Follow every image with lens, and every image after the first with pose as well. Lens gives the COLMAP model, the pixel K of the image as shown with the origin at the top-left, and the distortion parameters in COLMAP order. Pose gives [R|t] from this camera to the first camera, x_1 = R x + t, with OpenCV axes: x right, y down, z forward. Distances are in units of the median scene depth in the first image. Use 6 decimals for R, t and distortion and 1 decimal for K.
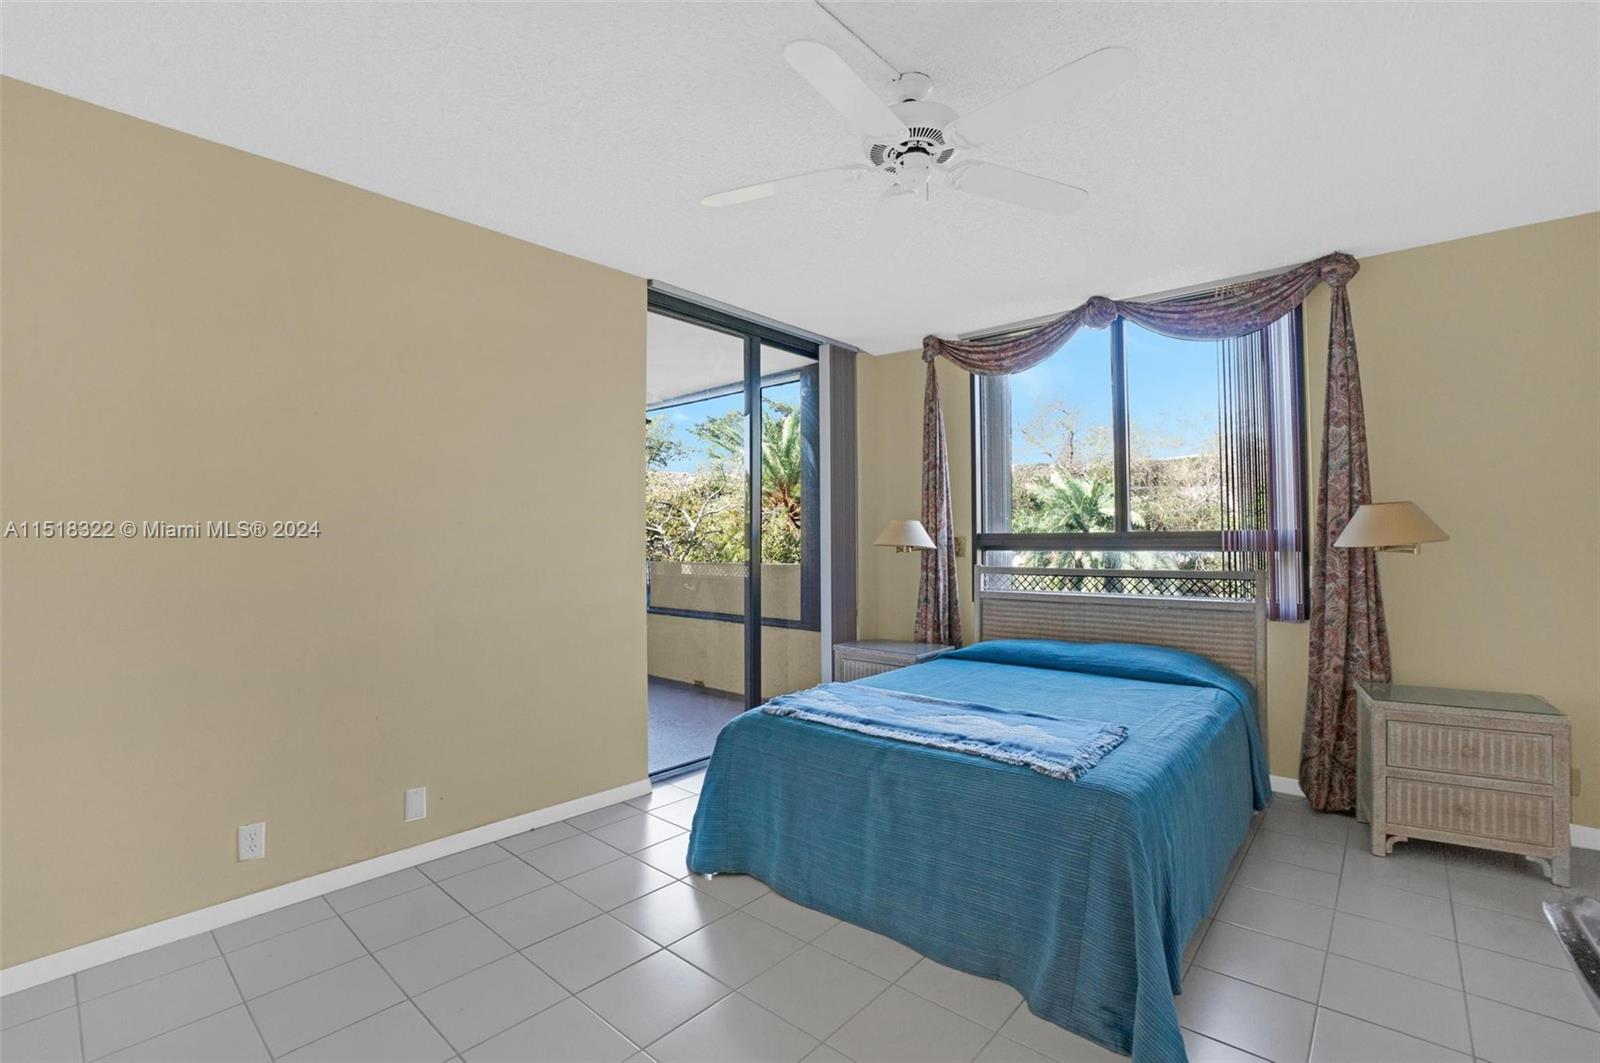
lens RADIAL K [[691.6, 0, 795.9], [0, 691.6, 533.3], [0, 0, 1]] dist [-0.033317, 0.004767]
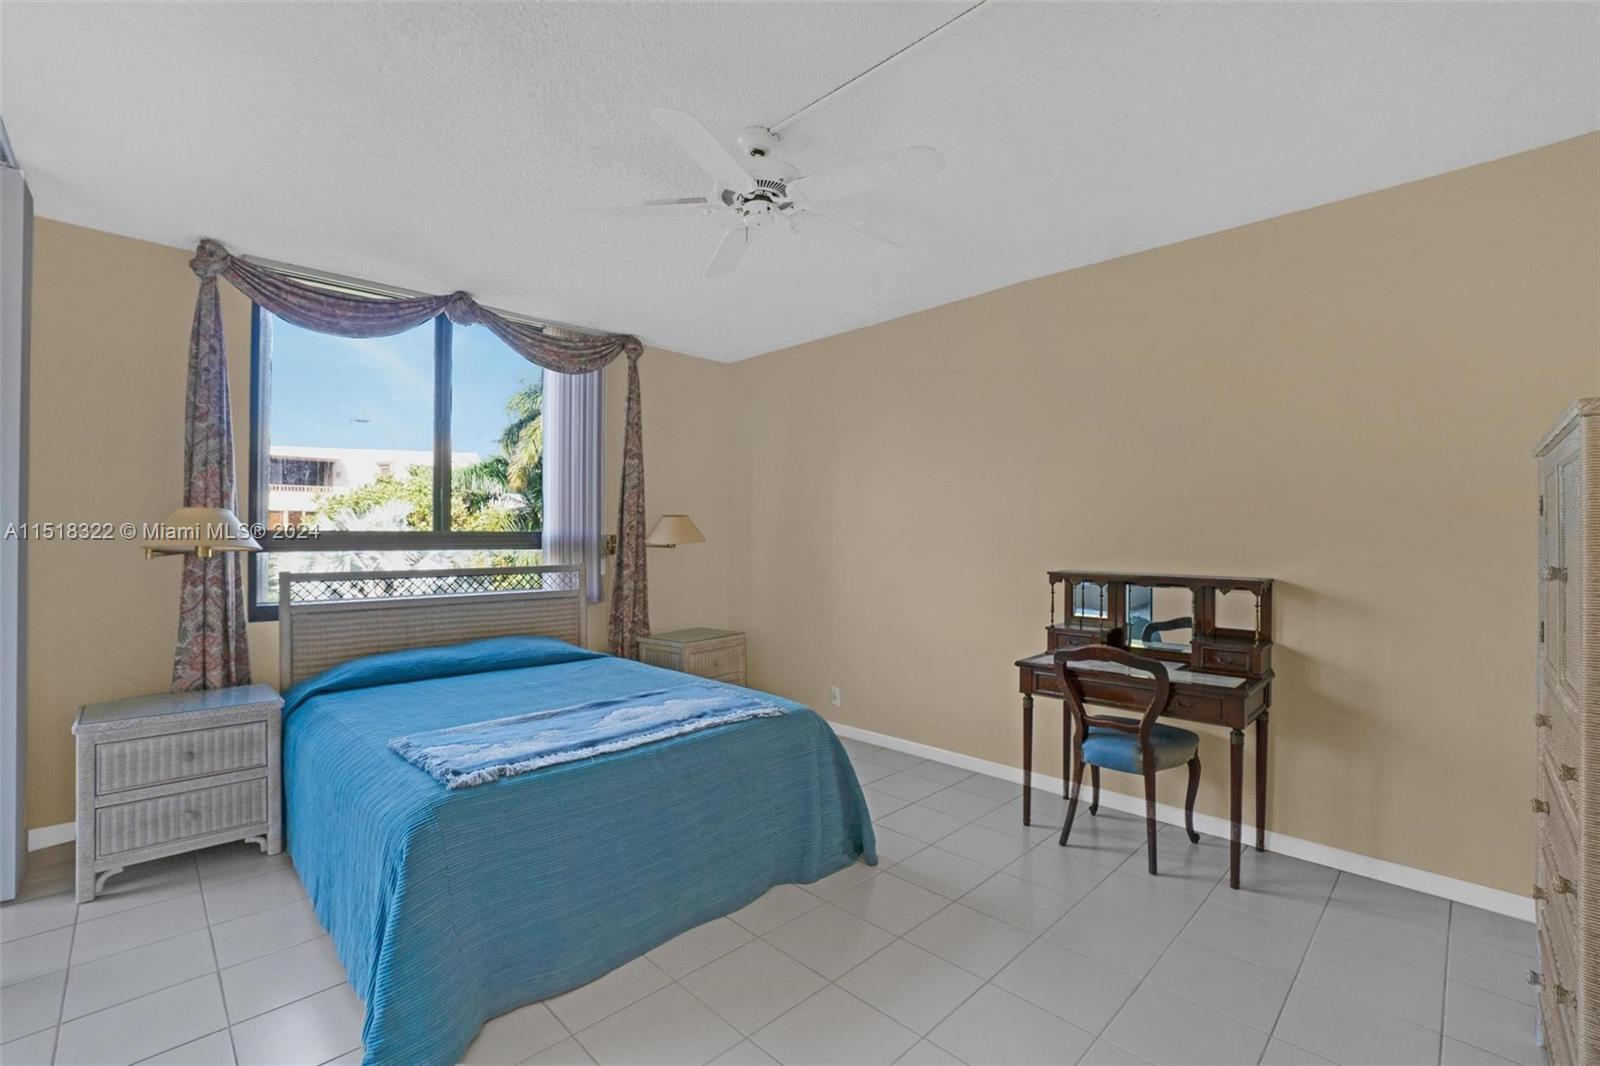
lens RADIAL K [[691.6, 0, 793.7], [0, 691.6, 530.6], [0, 0, 1]] dist [-0.033317, 0.004767]
pose [[0.106464, 0.013526, 0.994225, -0.513040], [-0.010518, 0.999867, -0.012476, 0.005102], [-0.994261, -0.009129, 0.106592, 0.439356]]
